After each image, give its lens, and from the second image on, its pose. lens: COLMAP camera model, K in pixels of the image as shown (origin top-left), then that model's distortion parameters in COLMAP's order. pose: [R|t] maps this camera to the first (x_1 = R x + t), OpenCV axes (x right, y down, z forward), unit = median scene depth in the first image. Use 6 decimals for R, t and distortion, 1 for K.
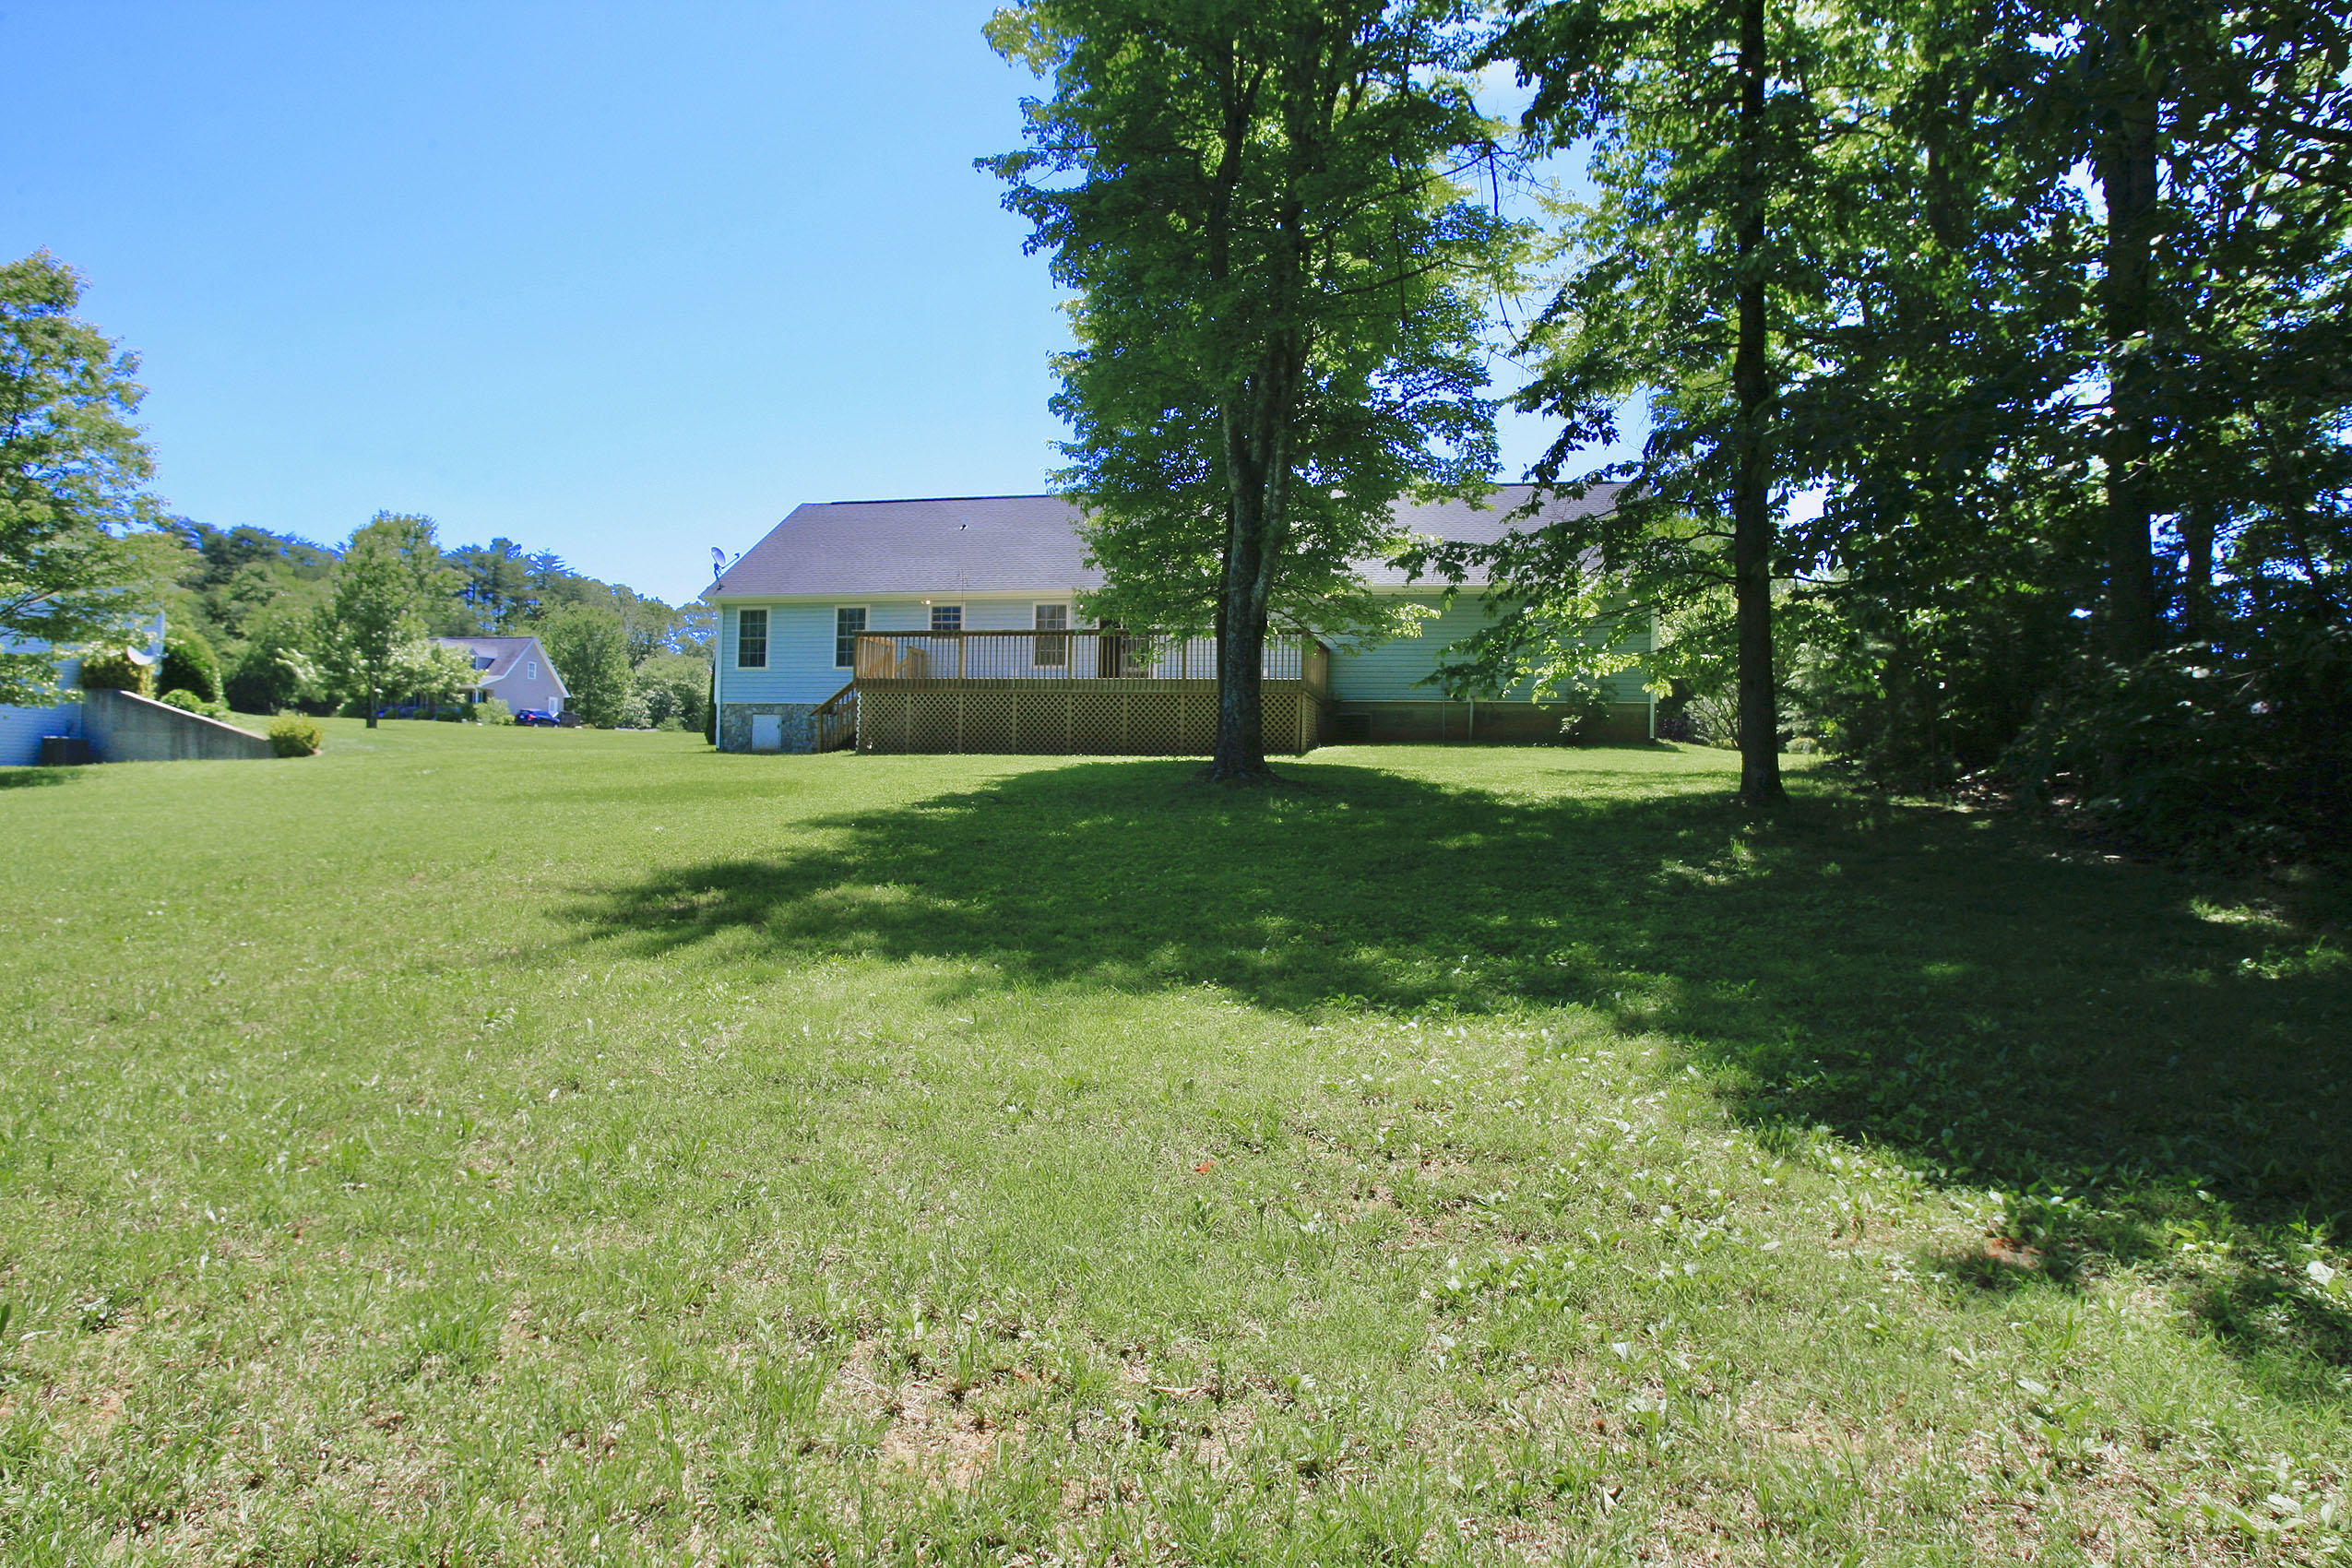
lens RADIAL K [[1406.5, 0, 1177.6], [0, 1406.5, 787.7], [0, 0, 1]] dist [-0.092292, 0.046351]
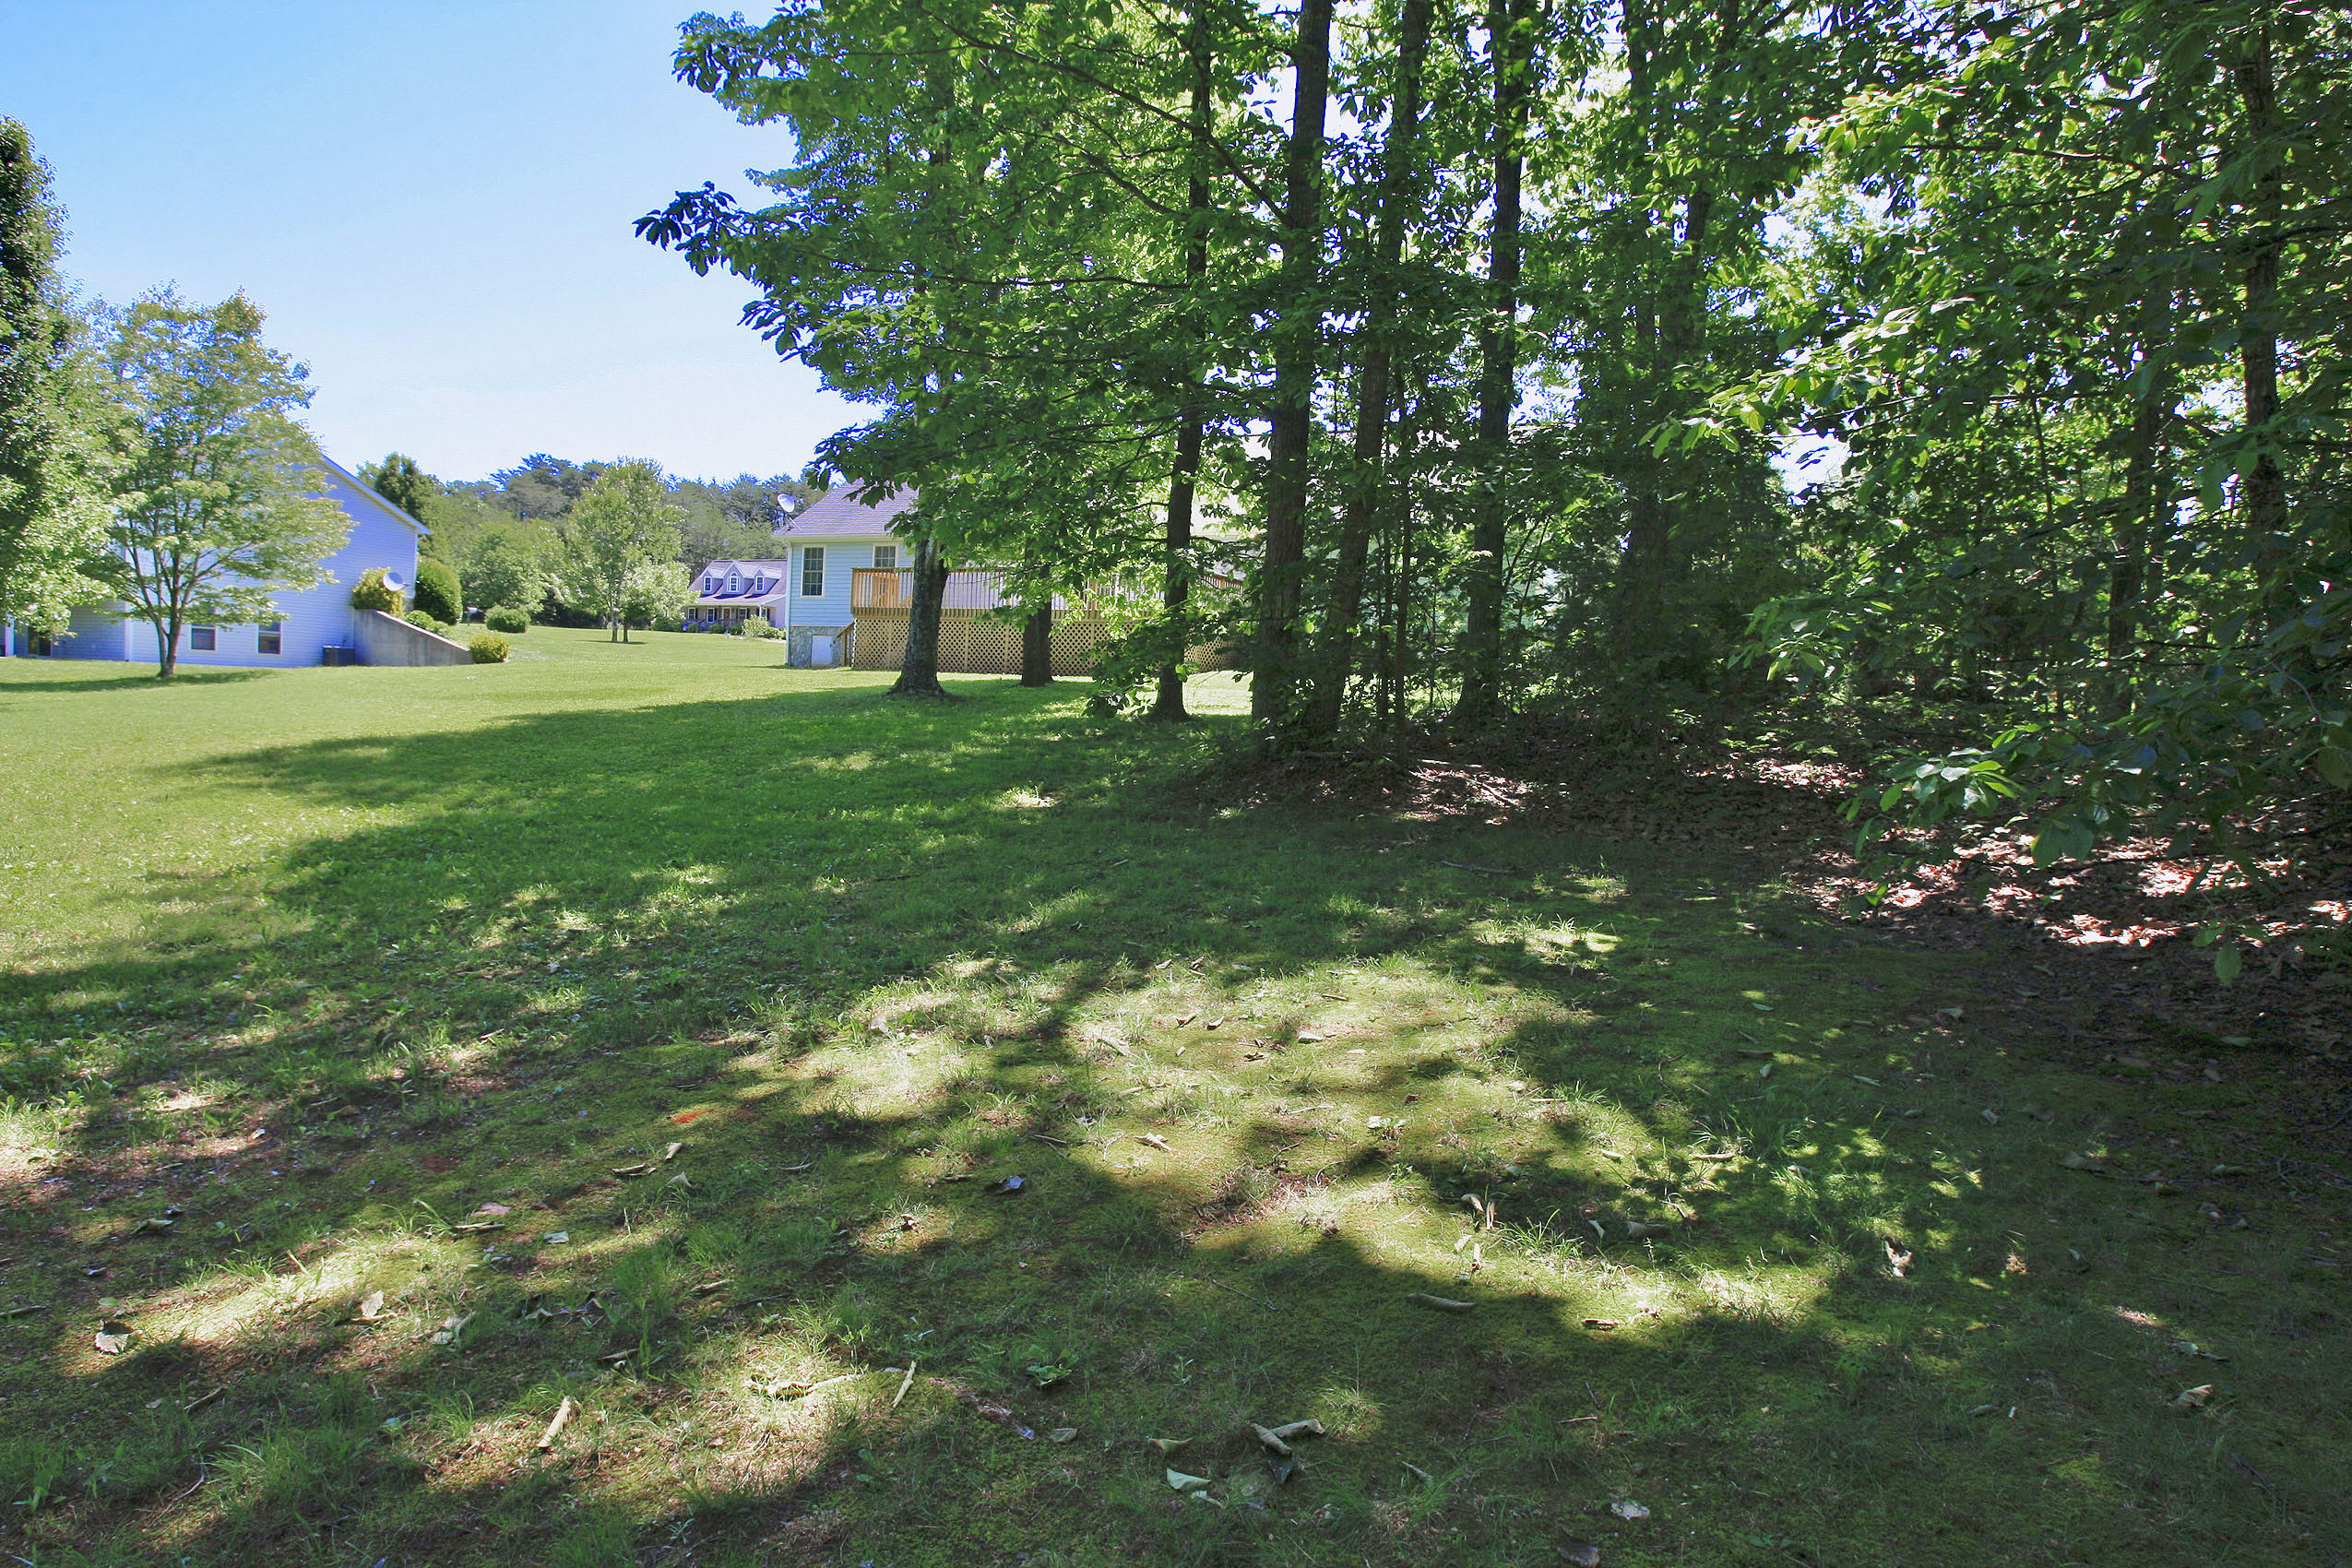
lens RADIAL K [[1372.7, 0, 1172.2], [0, 1372.7, 784.7], [0, 0, 1]] dist [-0.089743, 0.043797]
pose [[0.975437, 0.036130, -0.217293, 0.229549], [-0.023563, 0.997911, 0.060154, -0.001755], [0.219013, -0.053556, 0.974251, -0.073495]]
